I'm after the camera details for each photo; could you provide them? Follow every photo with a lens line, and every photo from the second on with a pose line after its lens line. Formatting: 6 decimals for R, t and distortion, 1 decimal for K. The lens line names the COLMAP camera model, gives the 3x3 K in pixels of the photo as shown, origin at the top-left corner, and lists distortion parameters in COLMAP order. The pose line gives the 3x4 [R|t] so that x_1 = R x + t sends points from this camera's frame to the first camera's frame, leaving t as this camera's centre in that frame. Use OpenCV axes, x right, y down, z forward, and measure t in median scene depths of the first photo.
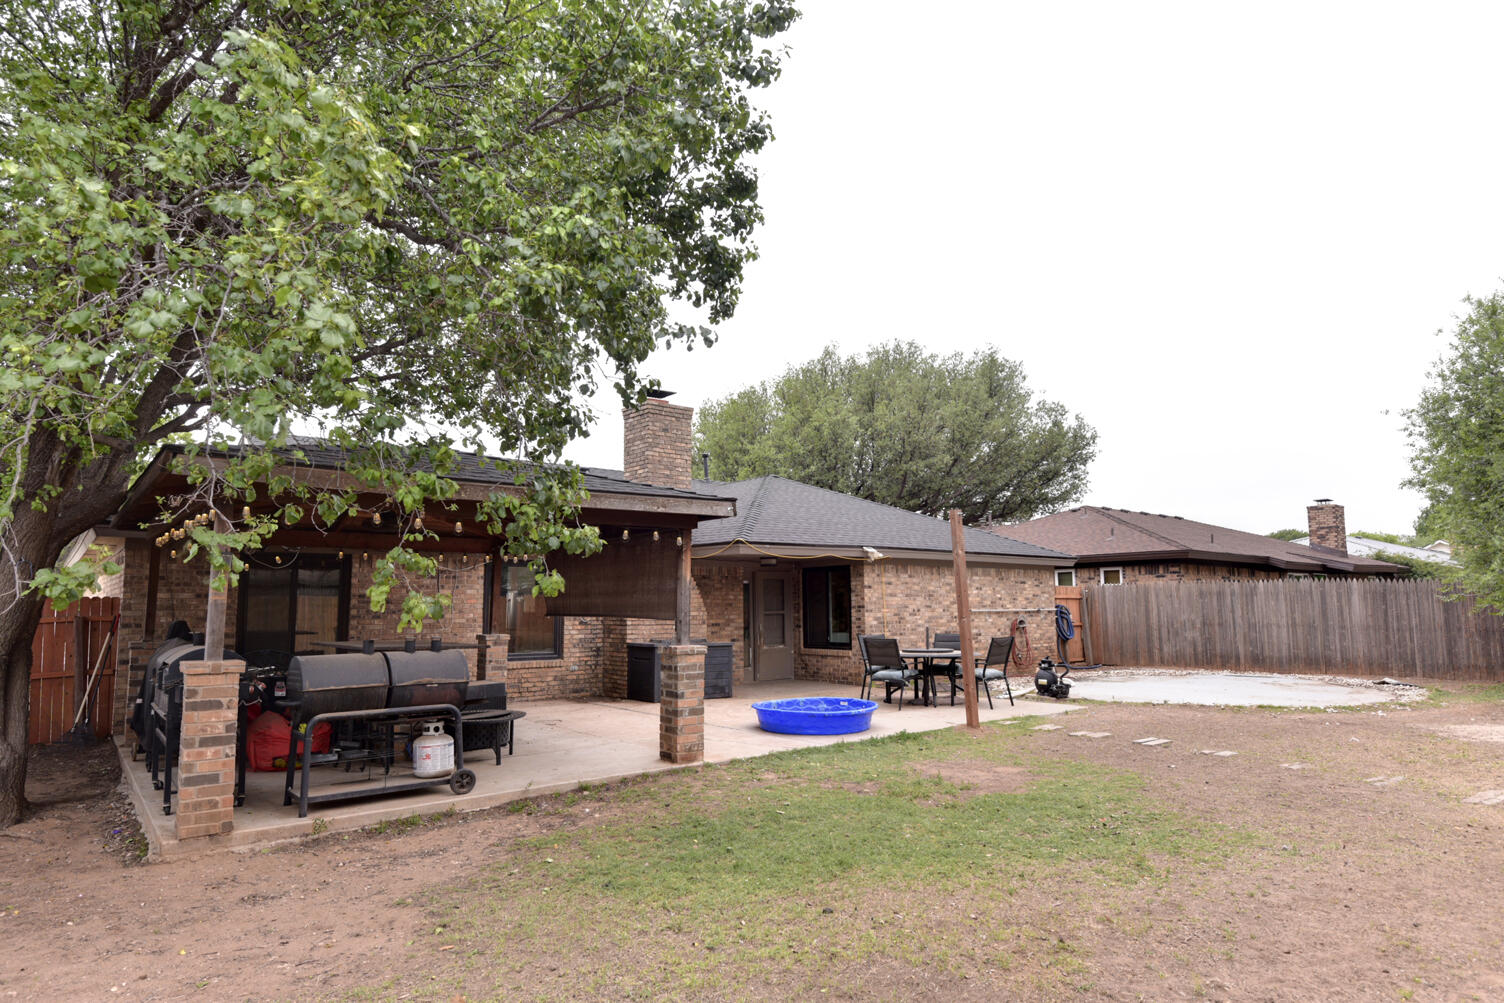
lens RADIAL K [[881.1, 0, 746.8], [0, 881.1, 498.5], [0, 0, 1]] dist [-0.025136, -0.000744]
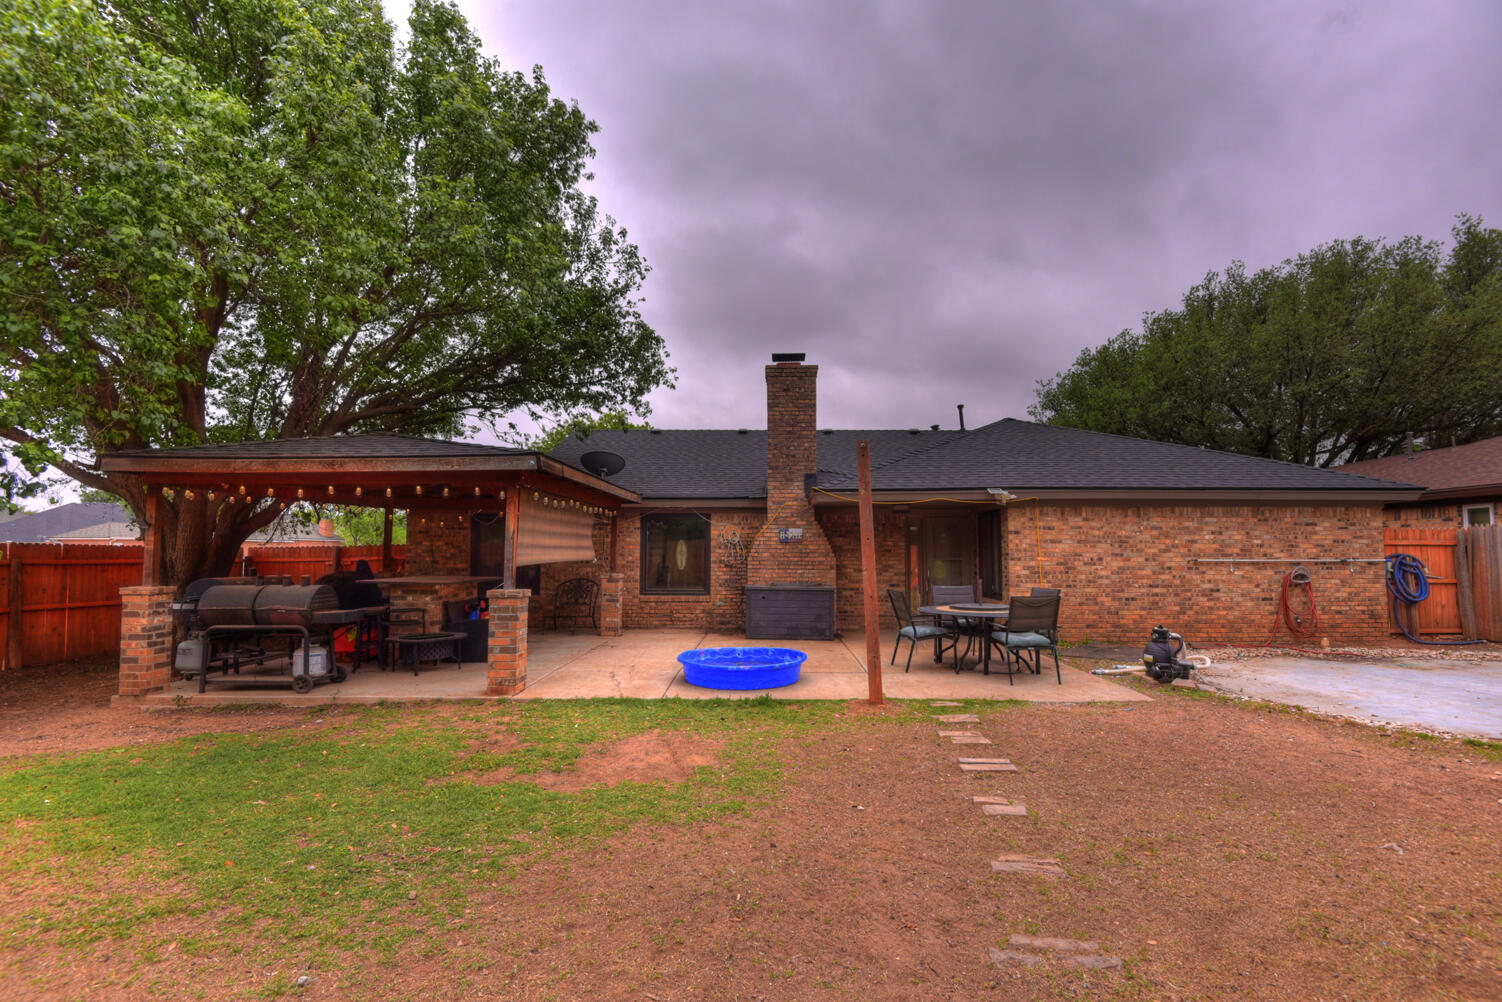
lens RADIAL K [[691.7, 0, 749.9], [0, 691.7, 506.0], [0, 0, 1]] dist [-0.015946, -0.002555]
pose [[0.766035, -0.033453, -0.641928, 0.381886], [0.072402, 0.996780, 0.034455, 0.029302], [0.638708, -0.072871, 0.765991, 0.287020]]
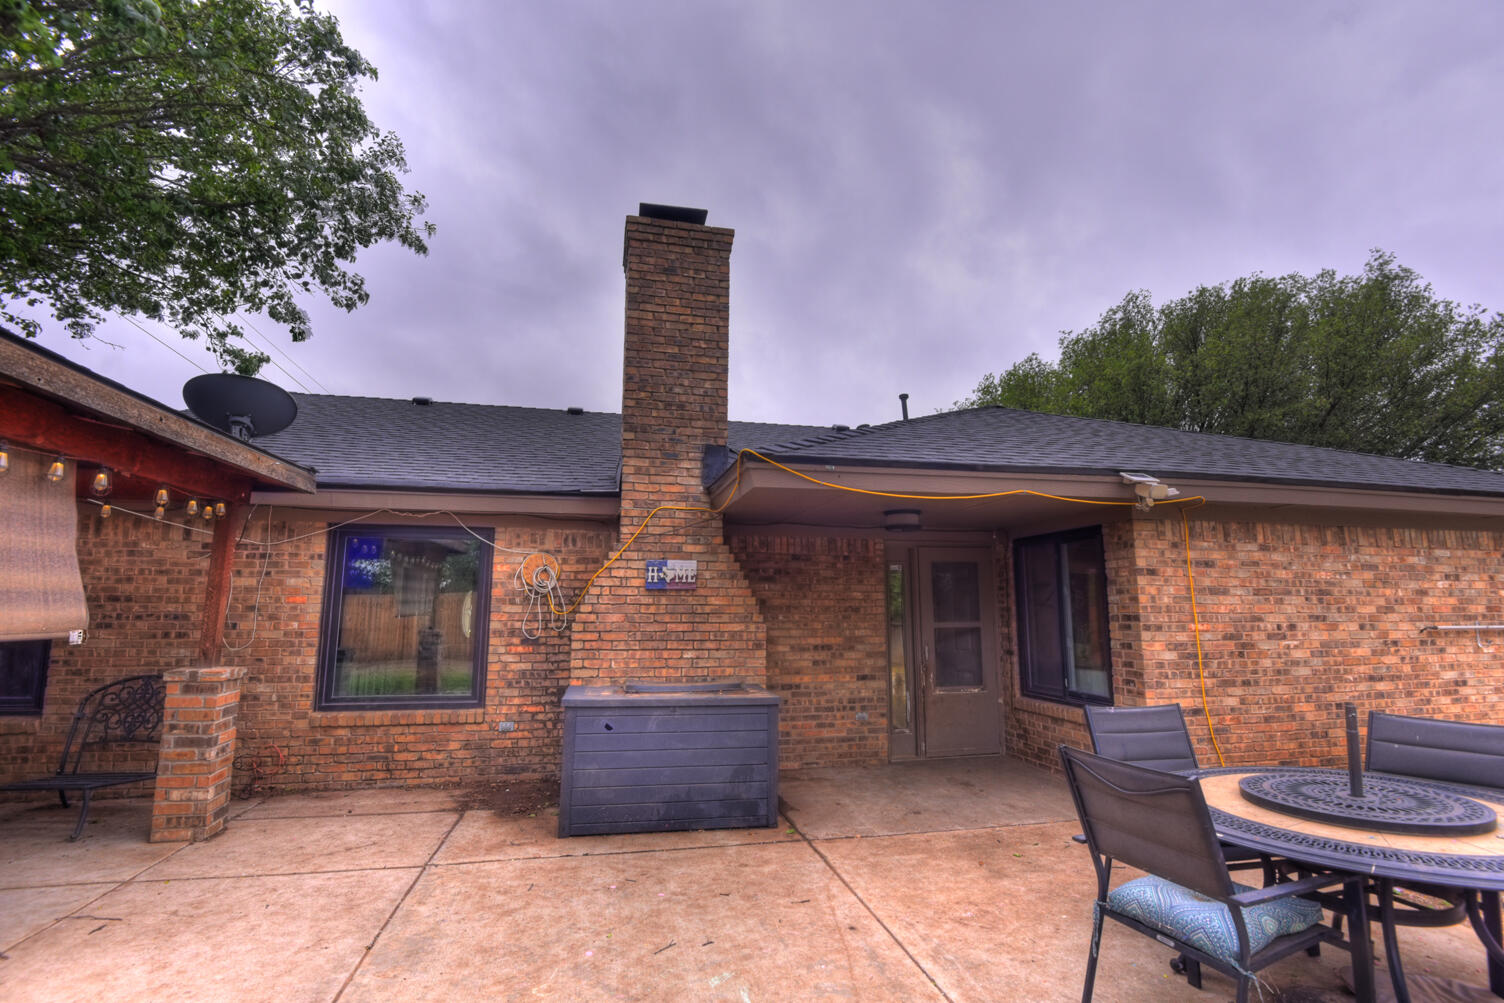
lens RADIAL K [[692.6, 0, 755.8], [0, 692.6, 508.6], [0, 0, 1]] dist [-0.015946, -0.002555]
pose [[0.896748, -0.052213, -0.439451, 0.114944], [0.044473, 0.998621, -0.027897, 0.069834], [0.440302, 0.005473, 0.897833, 0.608080]]
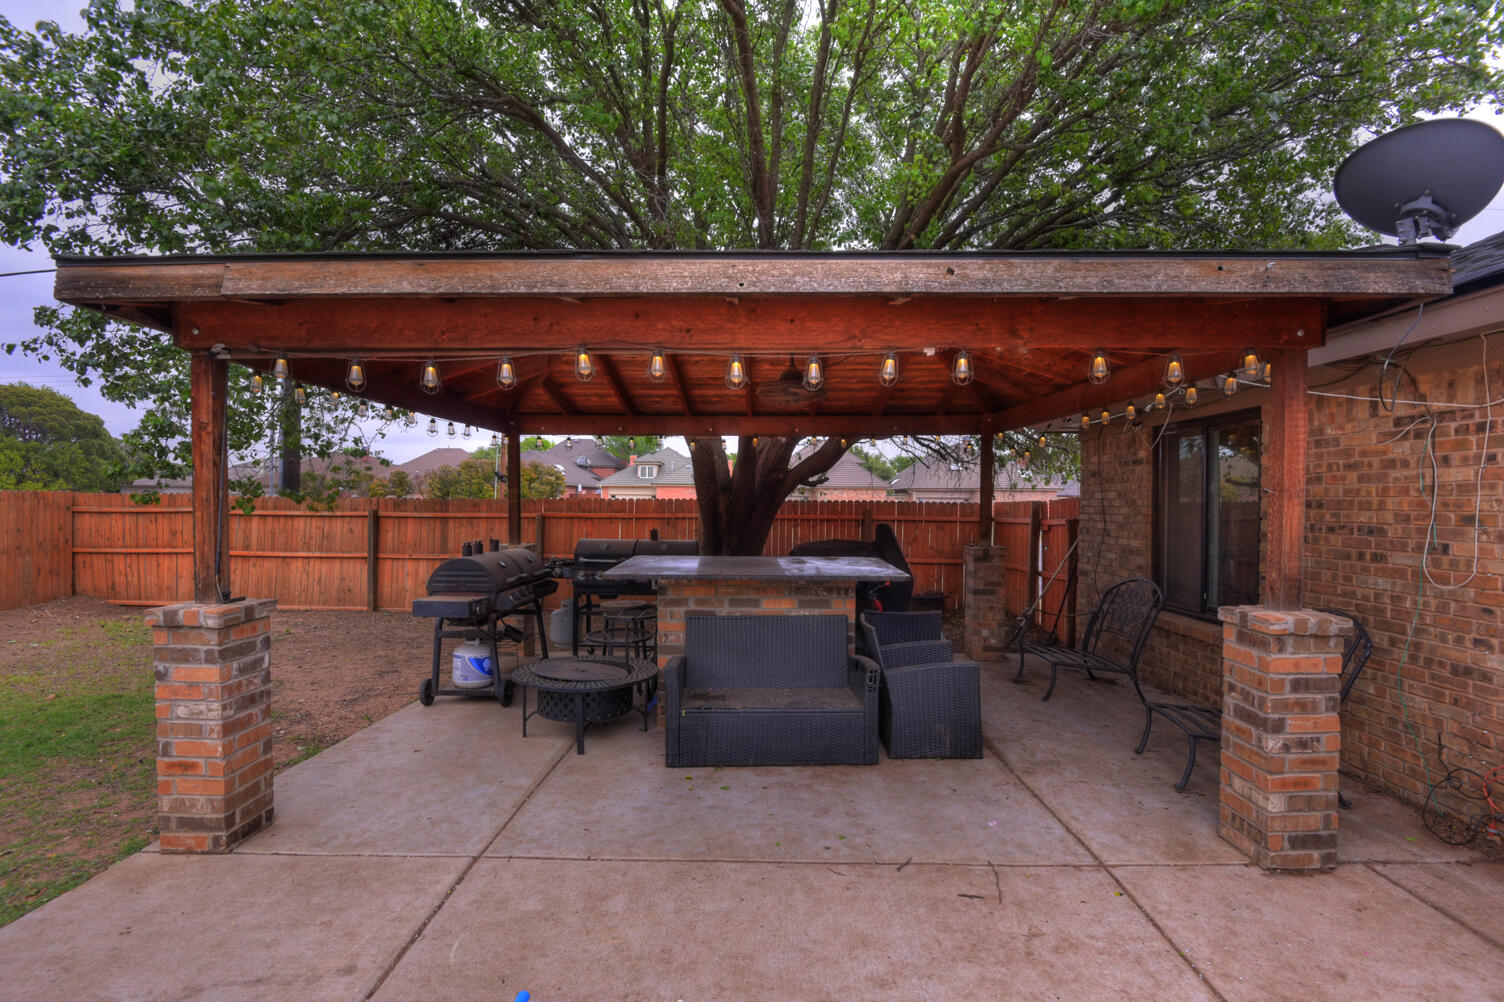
lens RADIAL K [[692.6, 0, 753.6], [0, 692.6, 506.9], [0, 0, 1]] dist [-0.015946, -0.002555]
pose [[-0.638306, 0.011355, -0.769699, 0.013128], [0.092703, 0.993748, -0.062217, 0.088752], [0.764180, -0.111066, -0.635368, 0.778109]]
